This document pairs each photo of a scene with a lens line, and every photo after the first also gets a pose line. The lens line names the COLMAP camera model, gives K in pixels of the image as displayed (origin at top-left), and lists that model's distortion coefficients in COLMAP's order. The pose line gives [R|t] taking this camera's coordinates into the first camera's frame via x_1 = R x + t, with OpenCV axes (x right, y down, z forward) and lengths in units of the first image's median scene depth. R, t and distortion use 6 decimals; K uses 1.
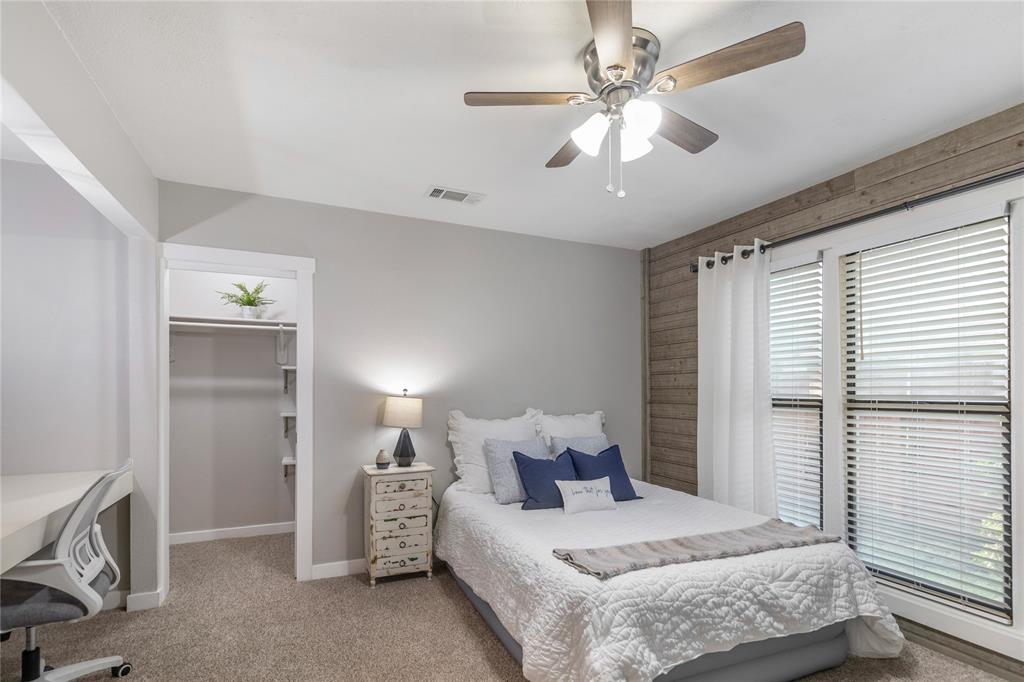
lens RADIAL K [[485.2, 0, 498.0], [0, 485.2, 389.1], [0, 0, 1]] dist [0.003026, 0.000524]
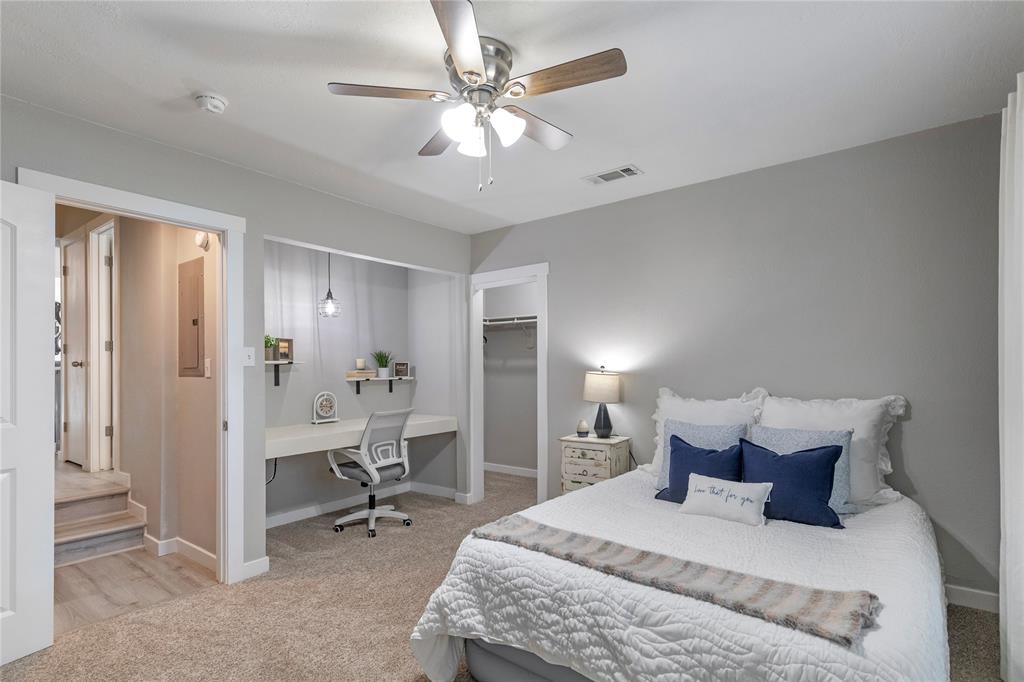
lens RADIAL K [[504.1, 0, 510.5], [0, 504.1, 369.5], [0, 0, 1]] dist [0.000621, 0.000088]
pose [[0.484324, -0.002290, -0.874886, 1.064075], [0.008862, 0.999958, 0.002288, 0.004085], [0.874844, -0.008862, 0.484324, 0.431470]]
